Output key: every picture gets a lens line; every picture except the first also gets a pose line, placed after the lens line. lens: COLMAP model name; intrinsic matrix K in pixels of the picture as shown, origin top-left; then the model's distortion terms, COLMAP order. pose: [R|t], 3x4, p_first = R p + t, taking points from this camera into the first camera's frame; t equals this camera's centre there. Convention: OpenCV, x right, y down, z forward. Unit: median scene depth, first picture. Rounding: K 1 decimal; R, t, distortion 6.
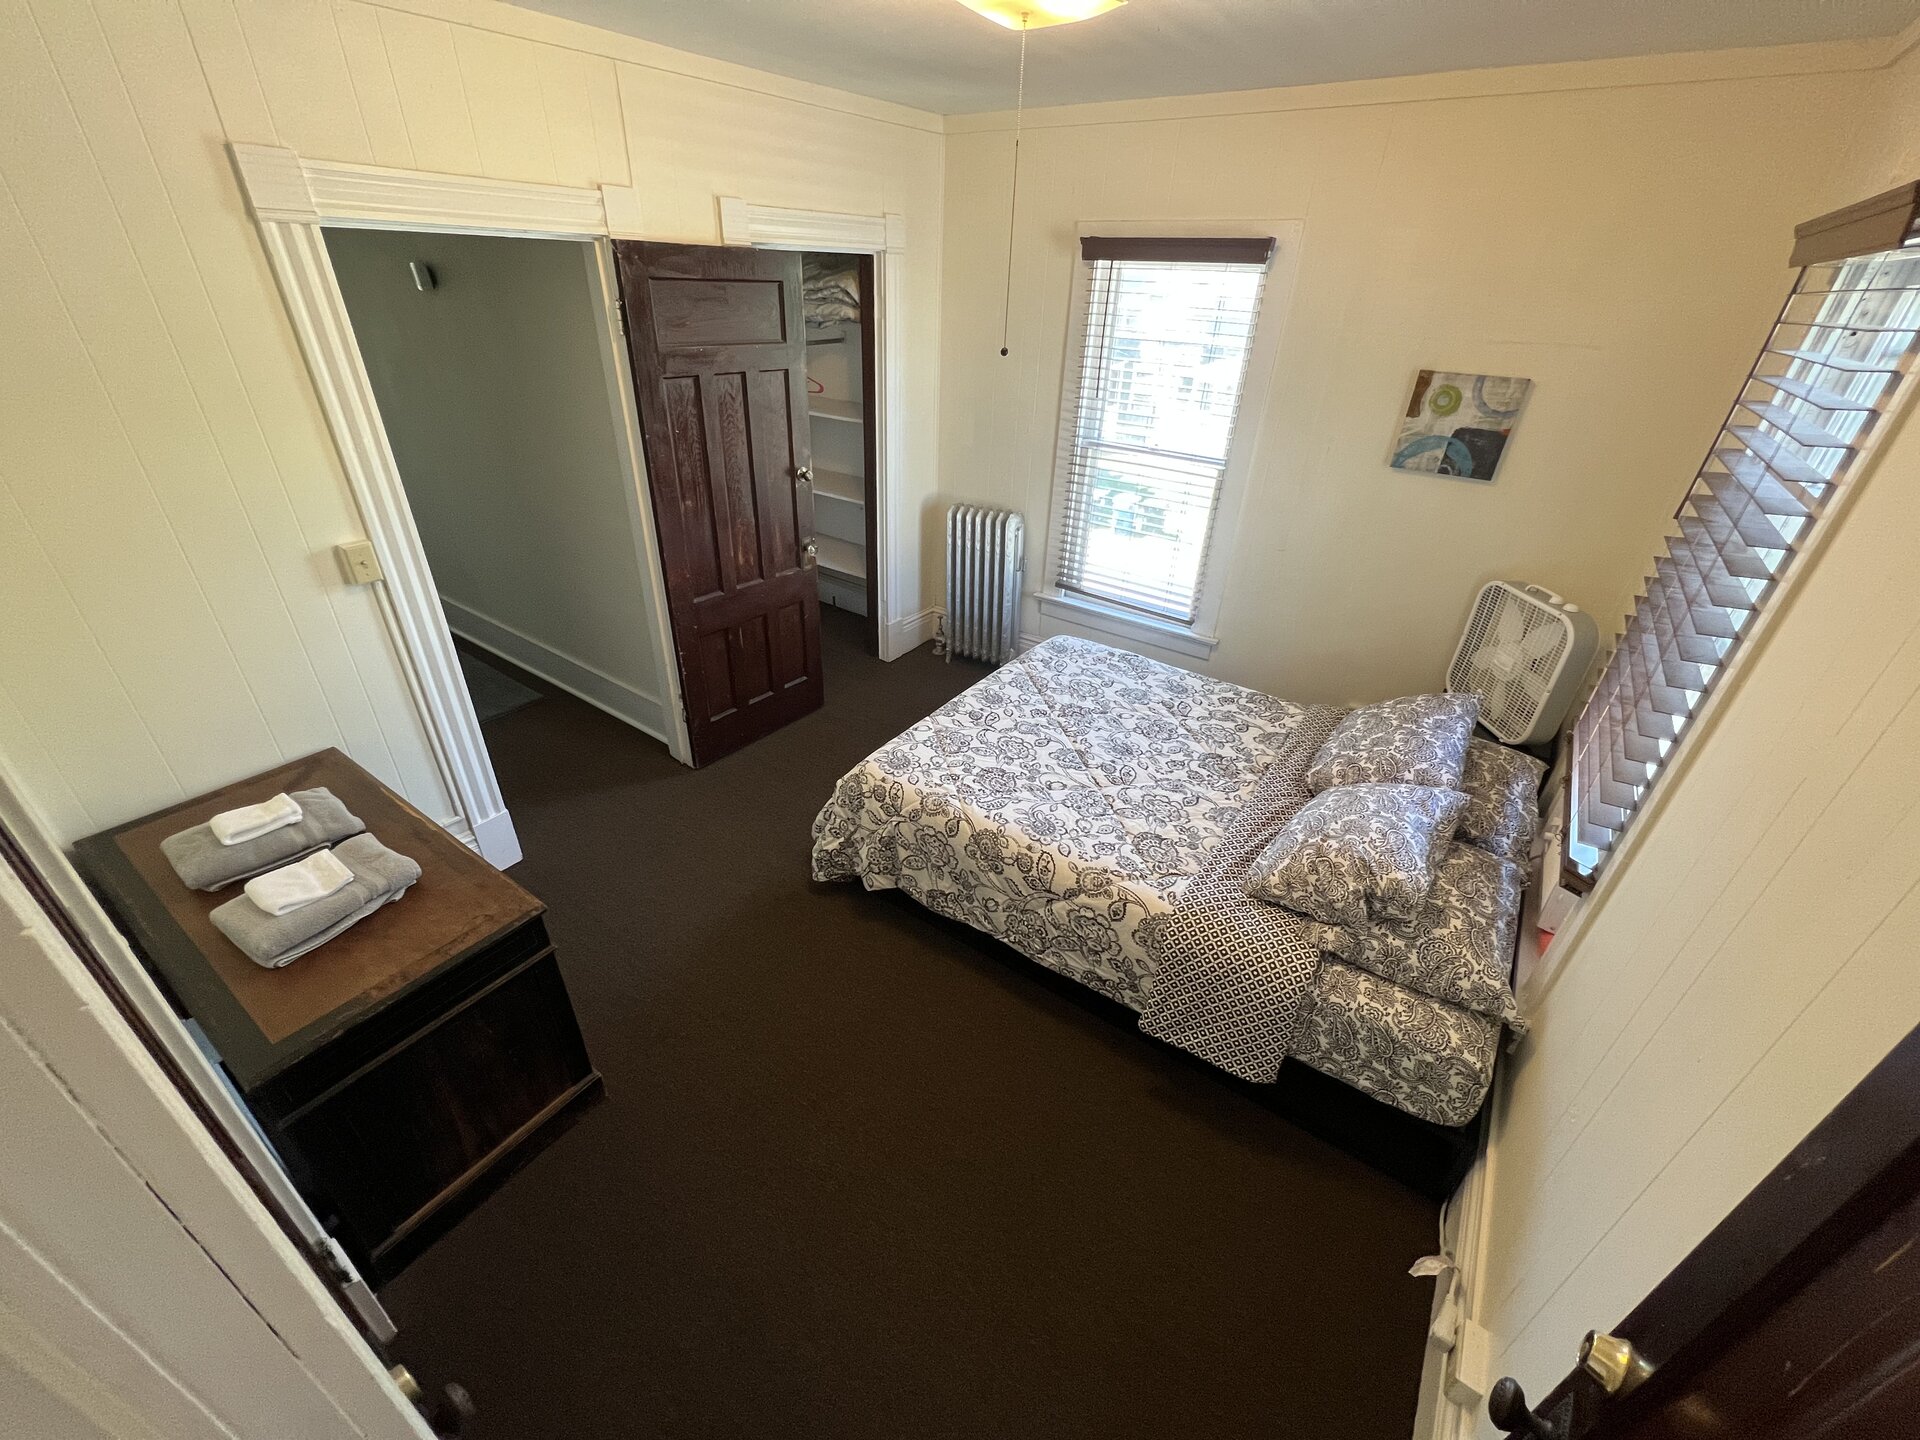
lens RADIAL K [[782.4, 0, 960.0], [0, 782.4, 720.0], [0, 0, 1]] dist [-0.000274, -0.000043]
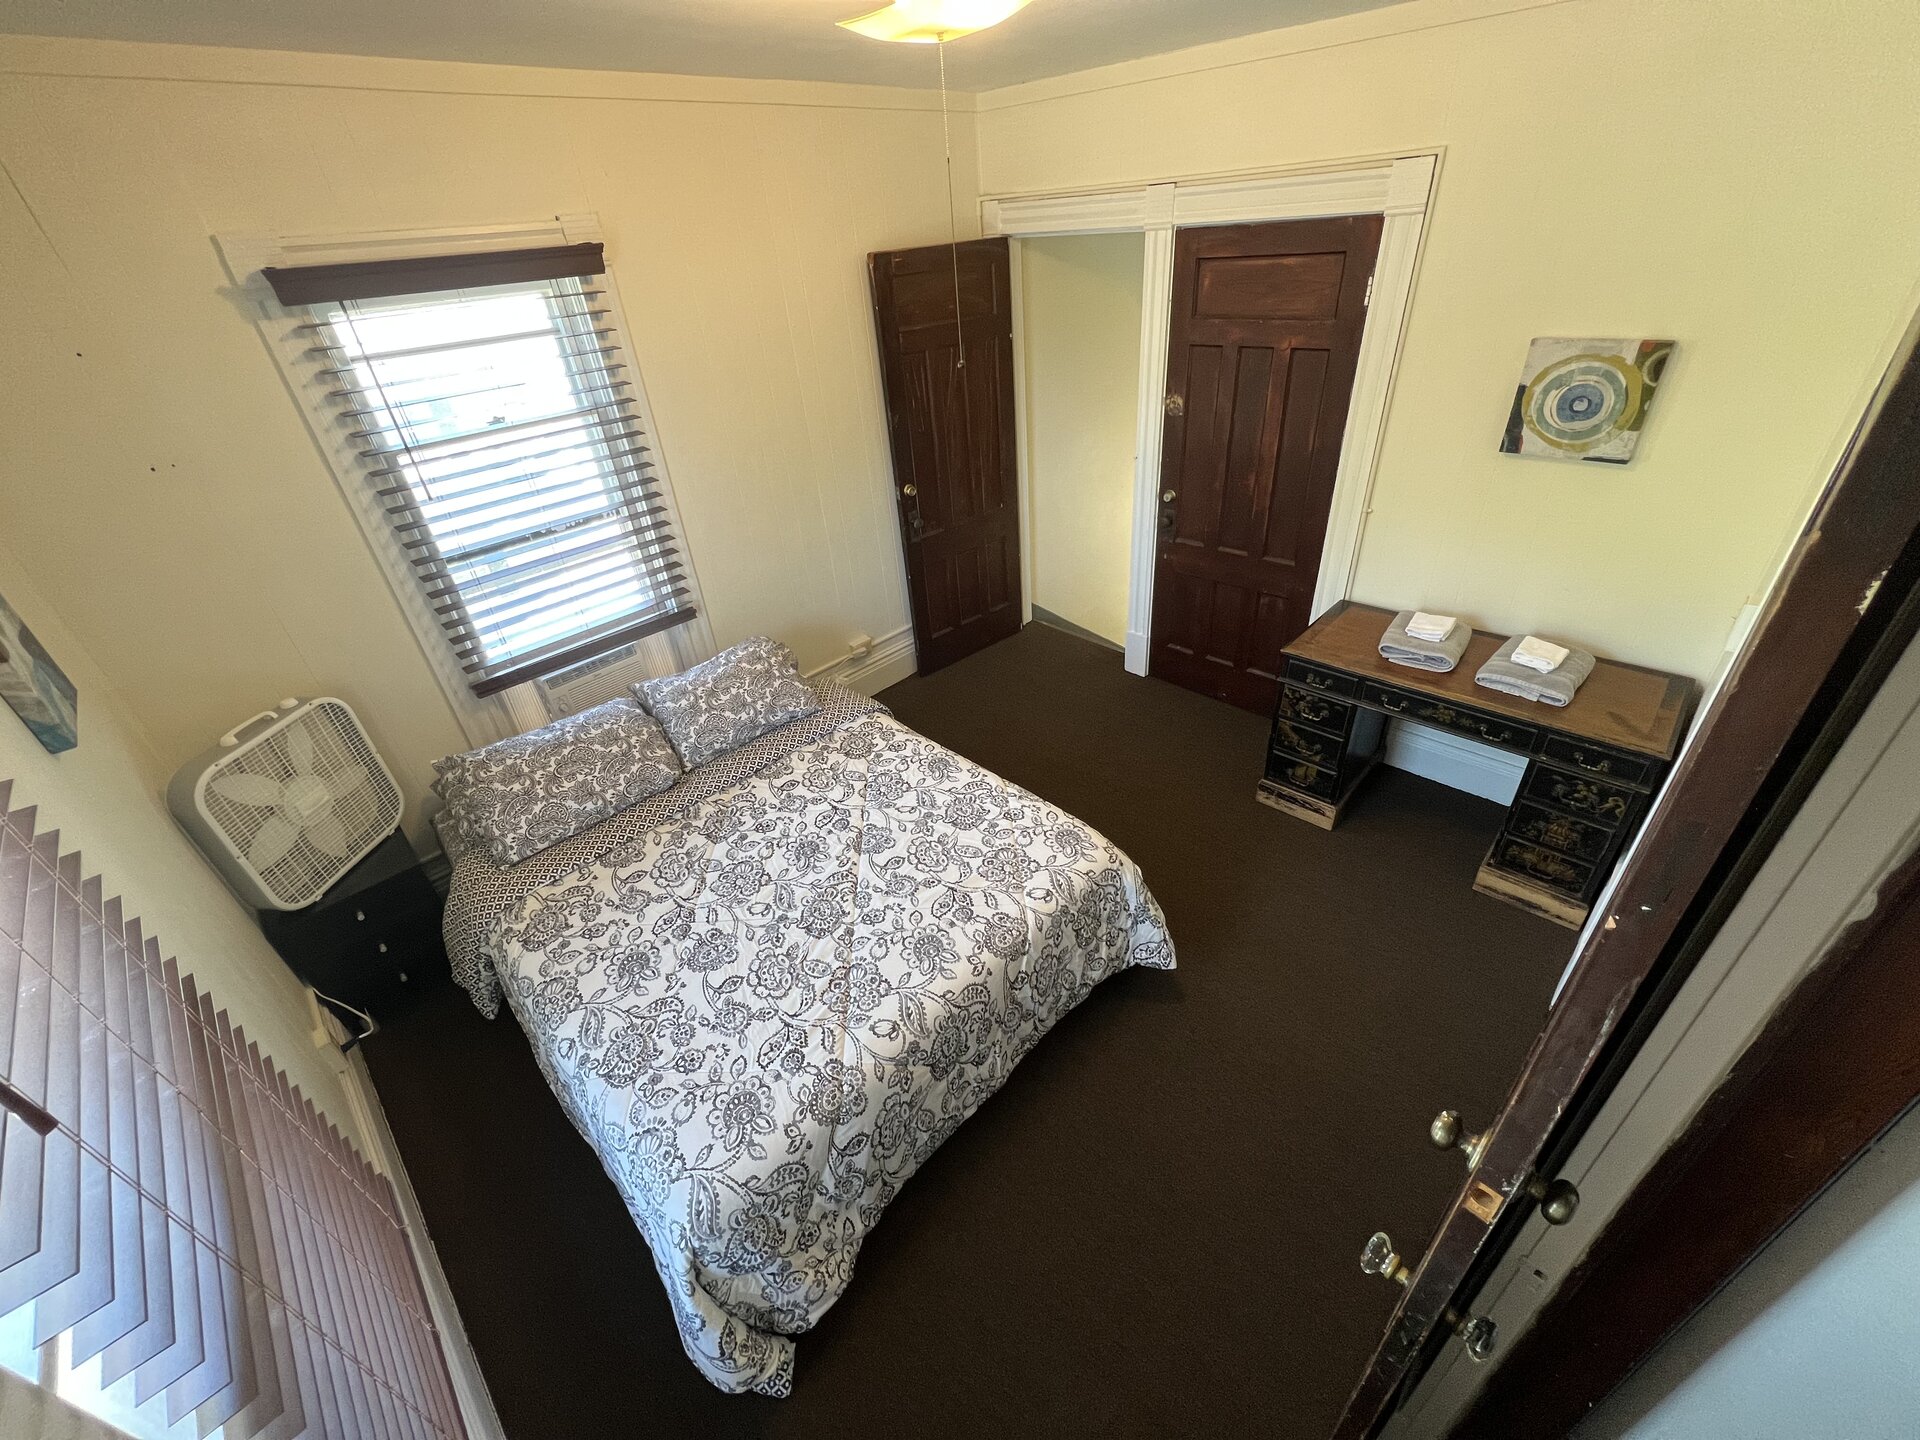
lens RADIAL K [[754.0, 0, 960.0], [0, 754.0, 720.0], [0, 0, 1]] dist [0.000574, 0.000086]
pose [[-0.986214, -0.054417, 0.156270, -0.079387], [0.114799, 0.455144, 0.882986, -0.736616], [-0.119175, 0.888753, -0.442623, 1.216621]]
